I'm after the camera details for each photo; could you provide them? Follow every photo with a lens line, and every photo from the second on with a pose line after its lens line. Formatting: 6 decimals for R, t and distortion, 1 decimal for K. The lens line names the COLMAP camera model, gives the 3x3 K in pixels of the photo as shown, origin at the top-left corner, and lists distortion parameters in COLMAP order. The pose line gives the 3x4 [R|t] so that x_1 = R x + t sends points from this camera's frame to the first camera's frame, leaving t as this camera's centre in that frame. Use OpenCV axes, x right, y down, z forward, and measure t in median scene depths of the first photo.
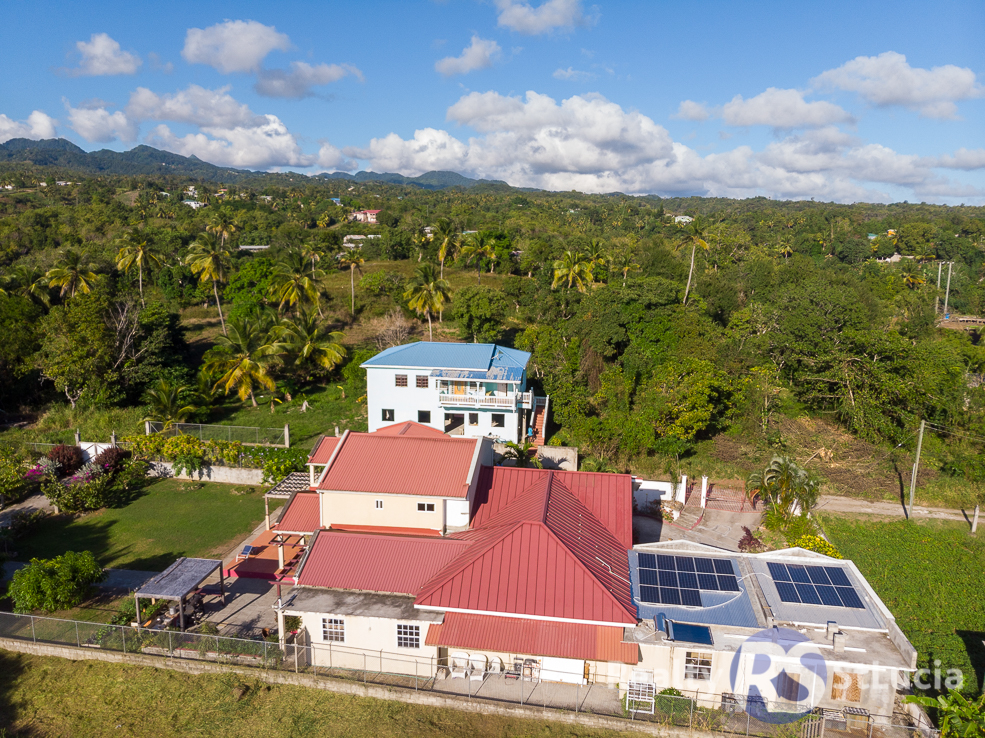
lens RADIAL K [[722.1, 0, 489.4], [0, 722.1, 377.6], [0, 0, 1]] dist [0.018194, -0.021562]
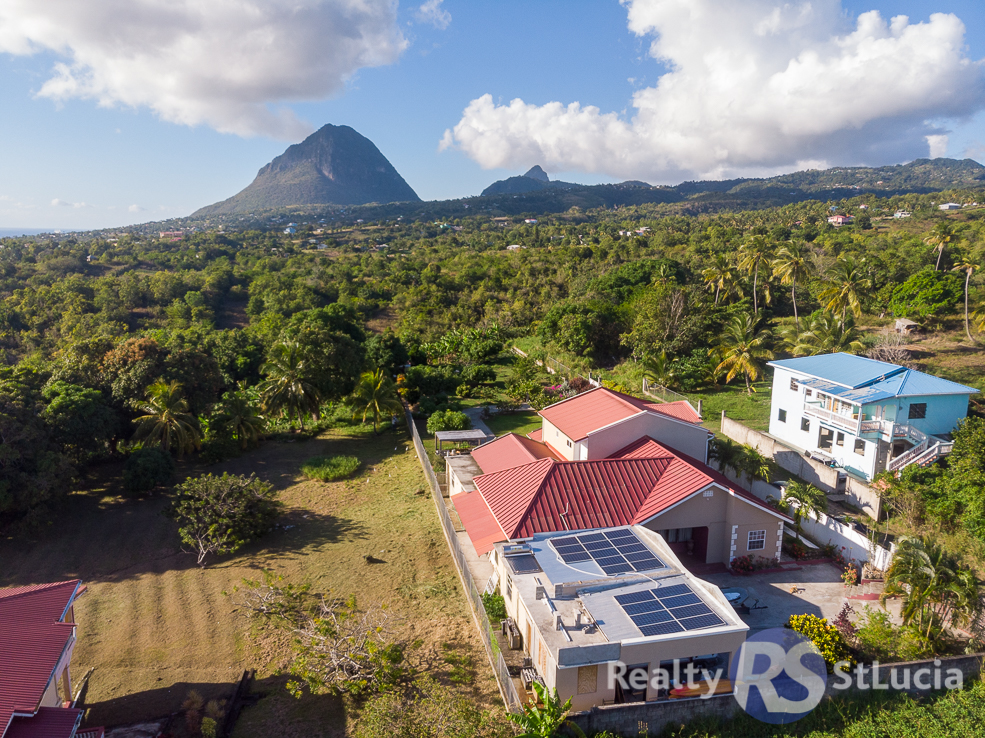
lens RADIAL K [[722.1, 0, 497.4], [0, 722.1, 366.4], [0, 0, 1]] dist [0.018194, -0.021562]
pose [[0.368585, 0.161084, -0.915531, 0.658427], [-0.195994, 0.976199, 0.092853, -0.033008], [0.908698, 0.145215, 0.391383, 0.227921]]
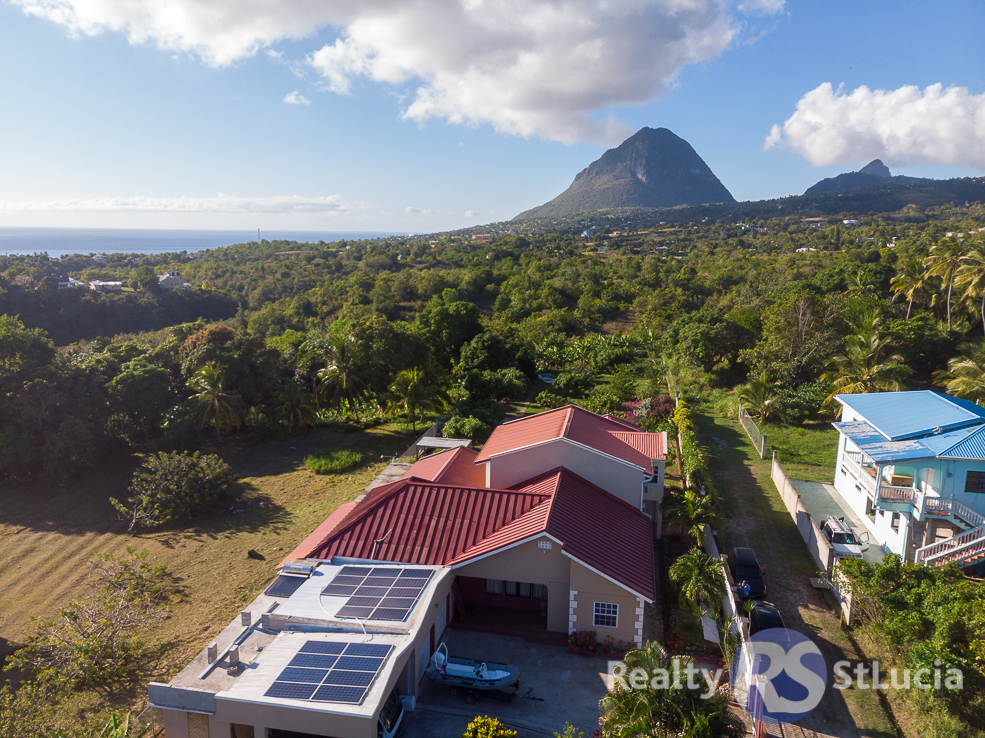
lens RADIAL K [[722.1, 0, 493.7], [0, 722.1, 370.9], [0, 0, 1]] dist [0.018194, -0.021562]
pose [[-0.037783, 0.176336, -0.983605, 0.649619], [-0.213897, 0.960067, 0.180333, -0.111164], [0.976125, 0.217204, 0.001444, 0.623434]]
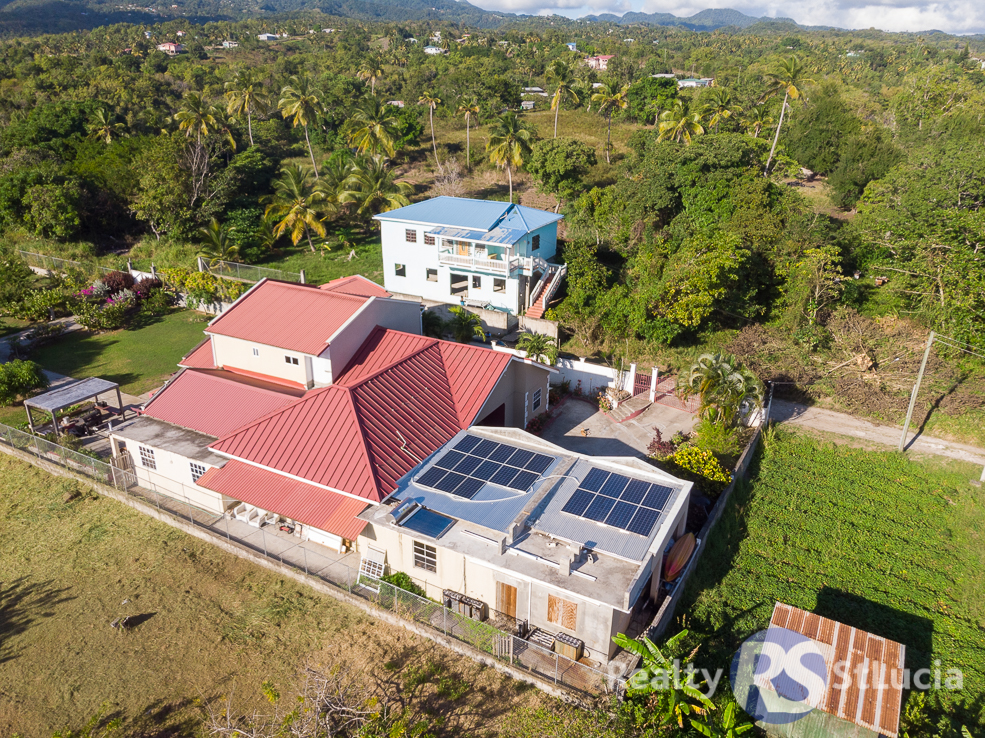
lens RADIAL K [[722.1, 0, 495.2], [0, 722.1, 372.3], [0, 0, 1]] dist [0.018194, -0.021562]
pose [[0.943330, 0.127196, -0.306513, 0.315188], [-0.068910, 0.978576, 0.194011, -0.012623], [0.324623, -0.161895, 0.931885, 0.095271]]
